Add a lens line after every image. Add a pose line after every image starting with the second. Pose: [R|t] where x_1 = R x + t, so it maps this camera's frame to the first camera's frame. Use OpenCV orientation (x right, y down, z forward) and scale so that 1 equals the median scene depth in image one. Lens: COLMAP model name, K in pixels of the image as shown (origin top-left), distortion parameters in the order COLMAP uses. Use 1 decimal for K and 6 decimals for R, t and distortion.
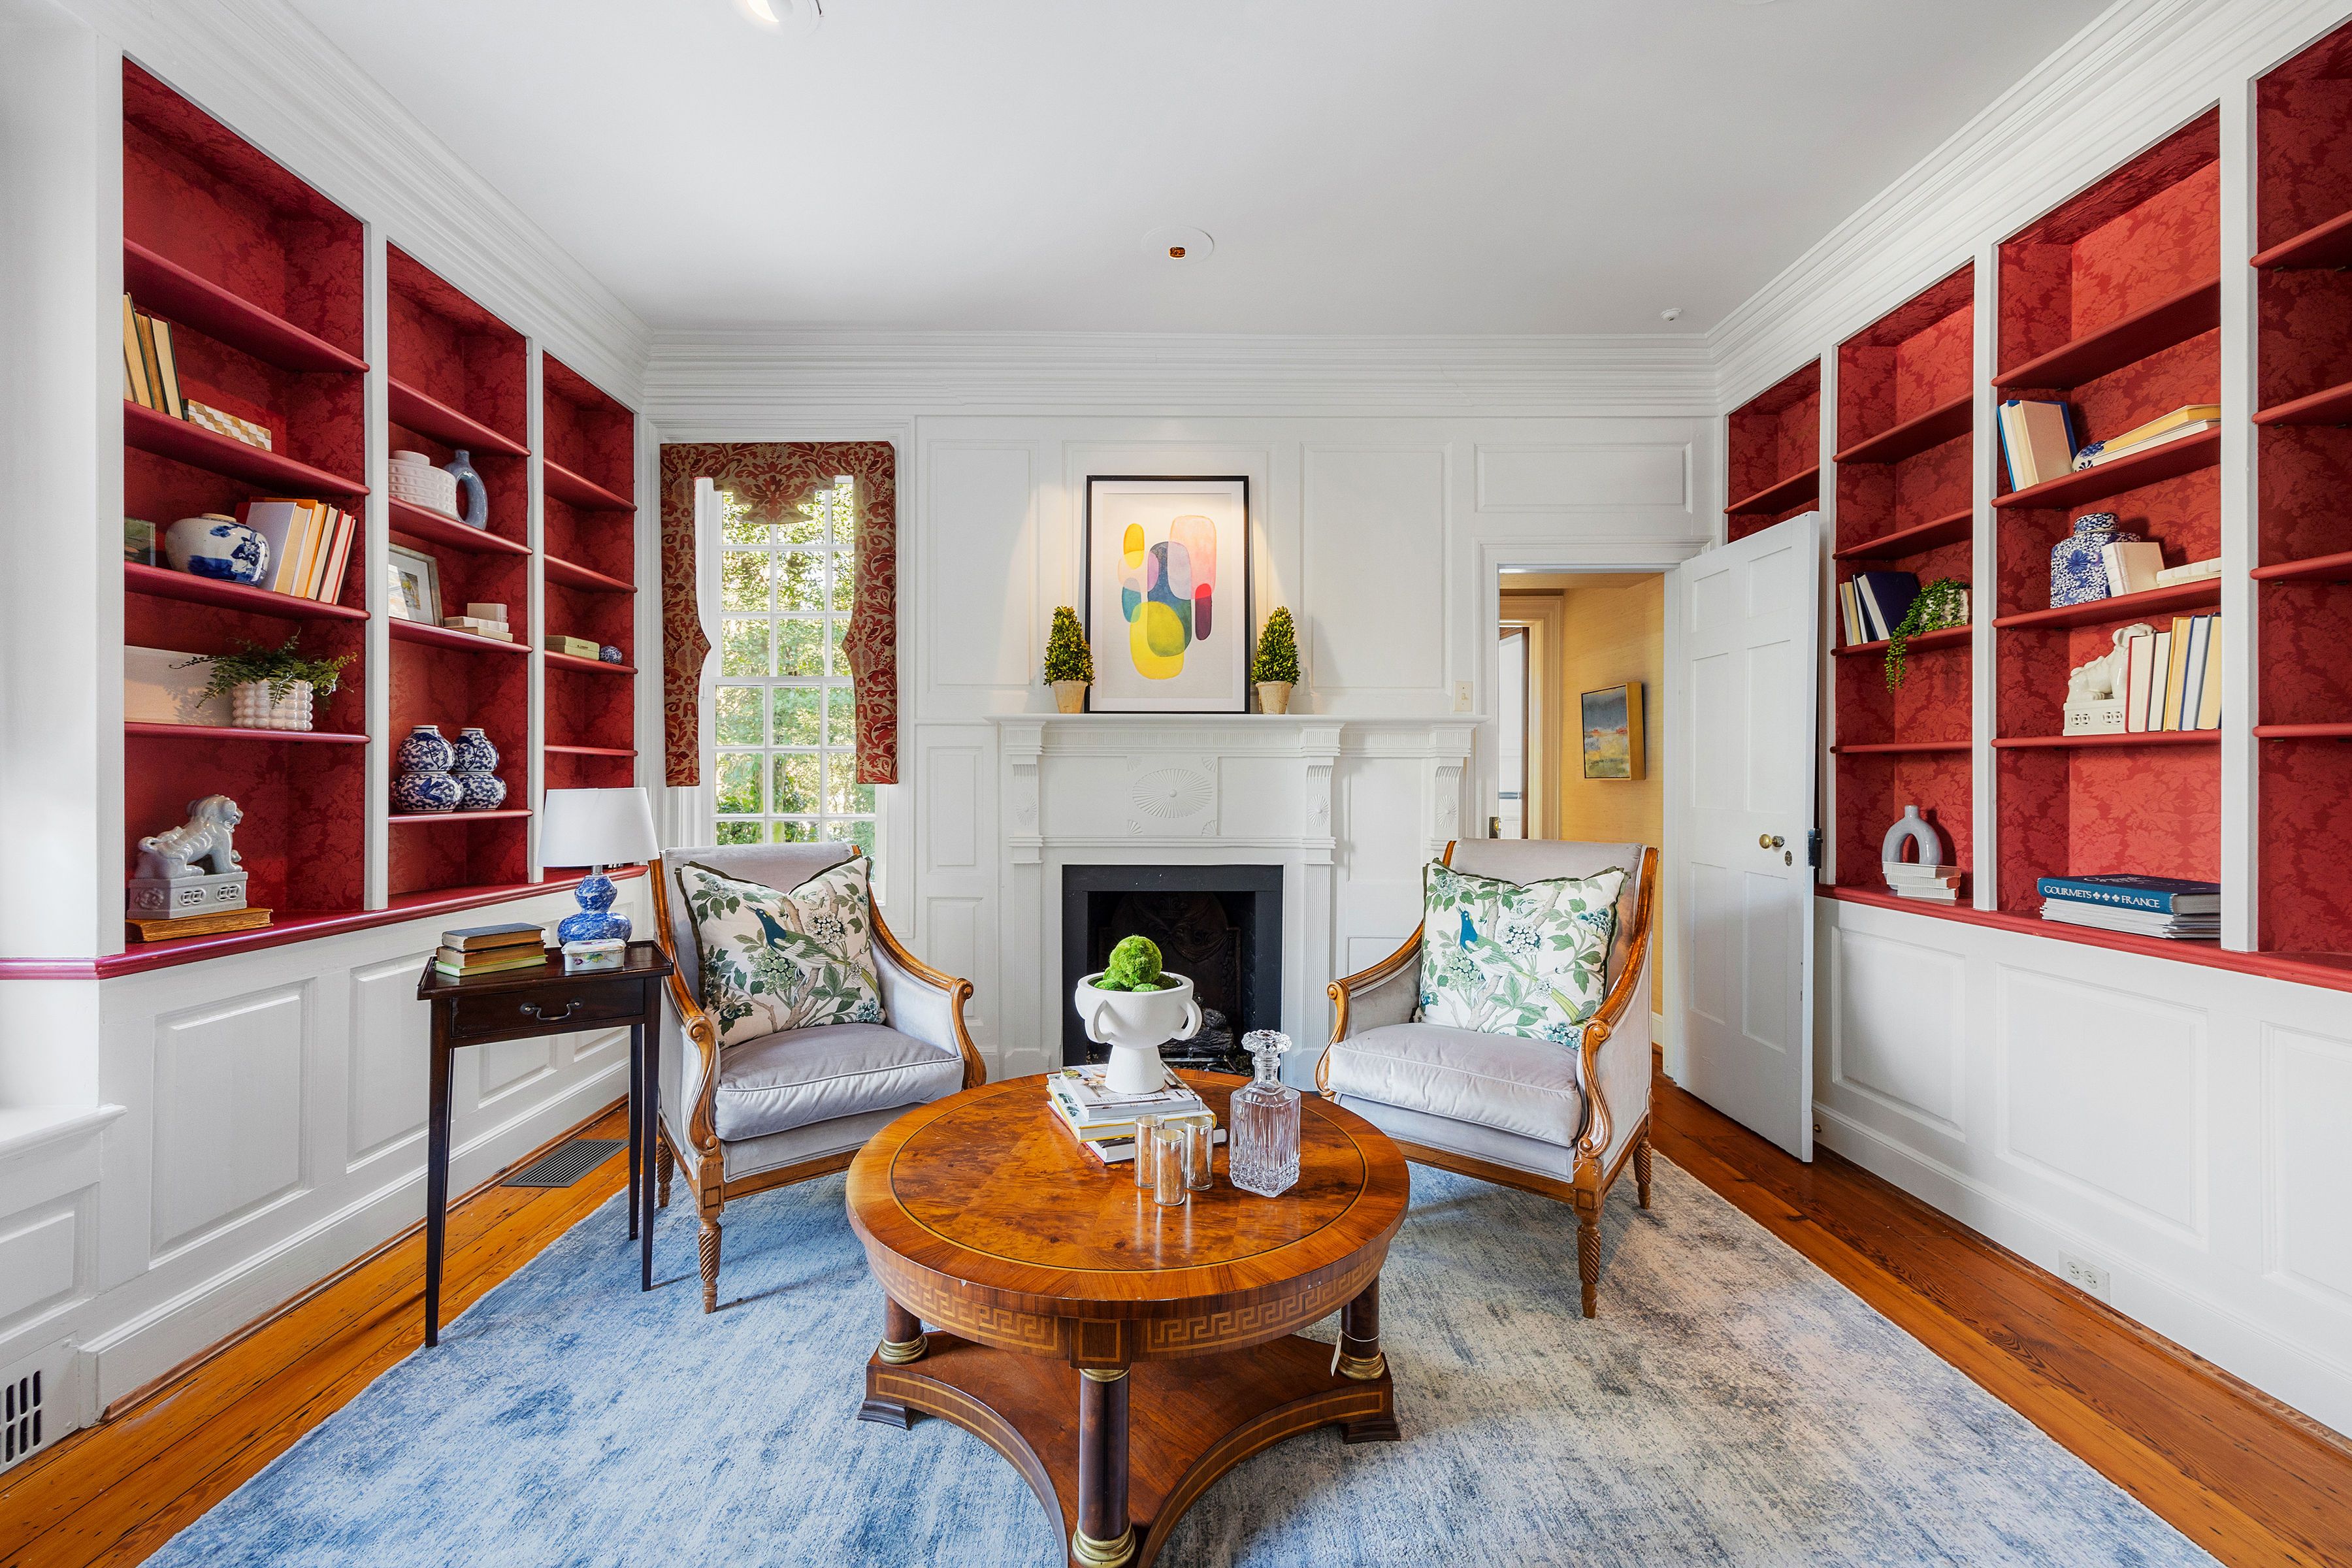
lens RADIAL K [[952.7, 0, 1179.9], [0, 952.7, 766.5], [0, 0, 1]] dist [0.018144, 0.000285]
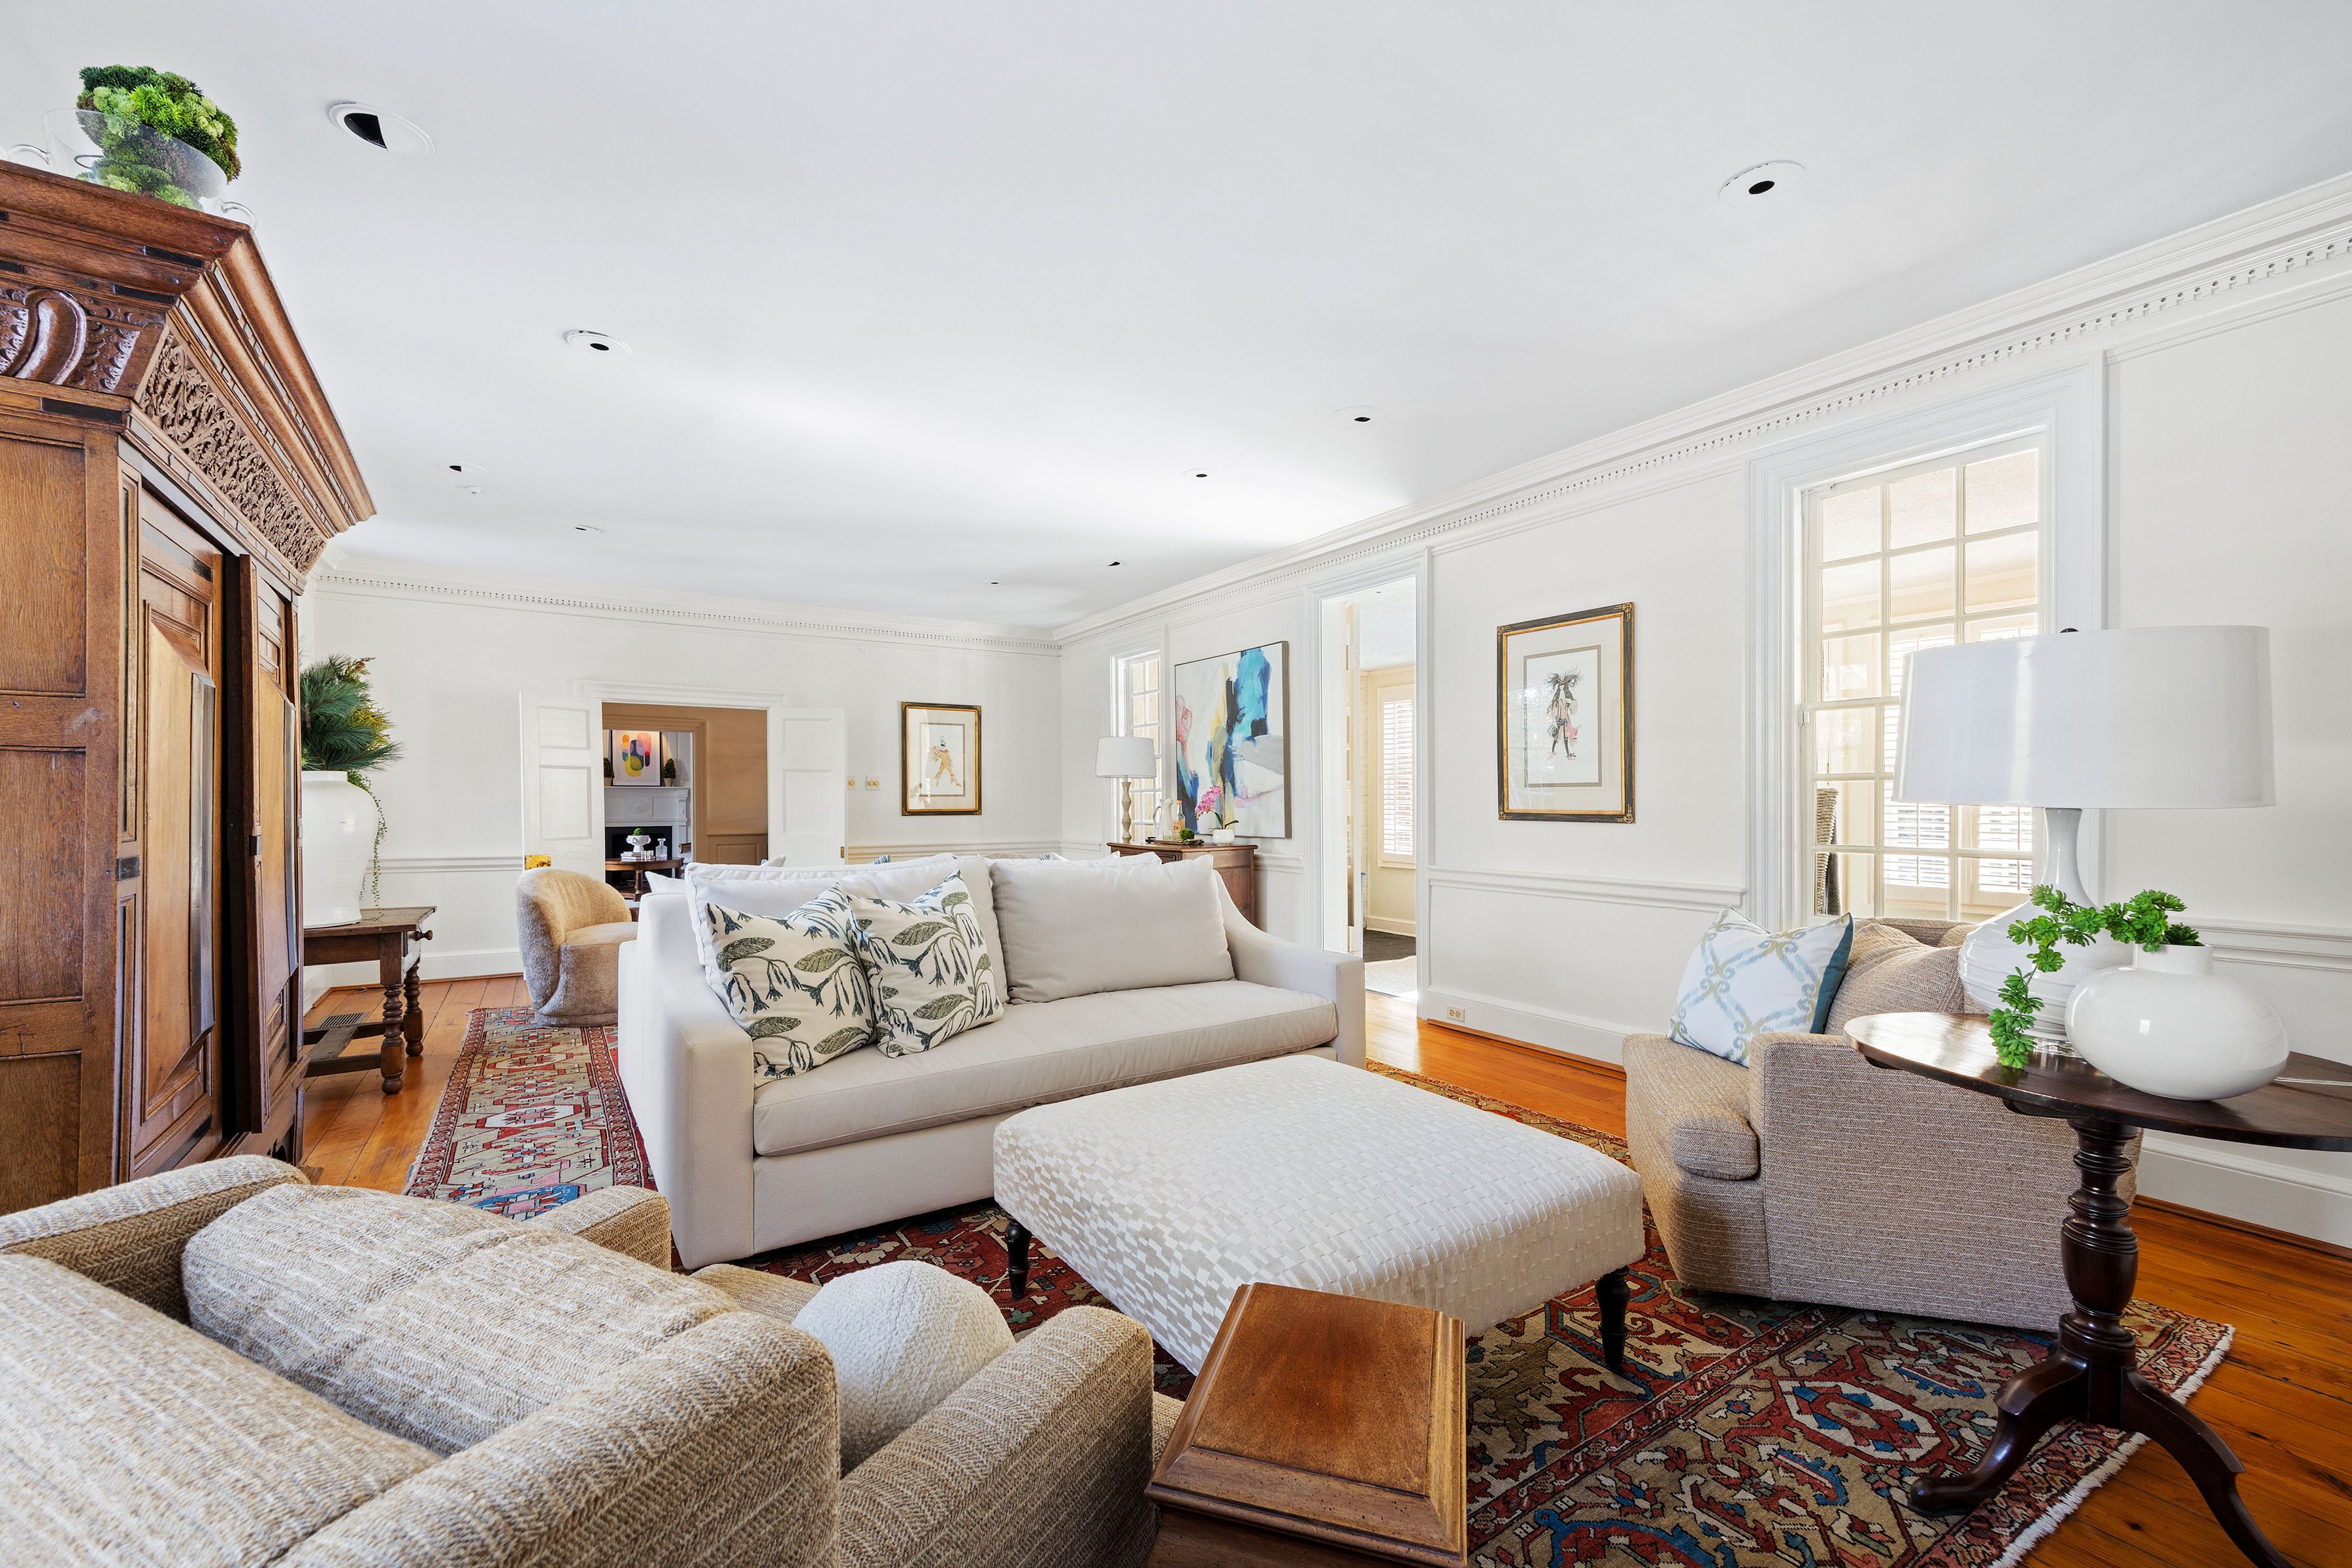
lens RADIAL K [[959.4, 0, 1175.8], [0, 959.4, 797.9], [0, 0, 1]] dist [0.000867, -0.000027]
pose [[0.850752, -0.007973, 0.525507, -0.191389], [0.001549, 0.999919, 0.012662, -0.053755], [-0.525566, -0.009958, 0.850695, -3.289736]]
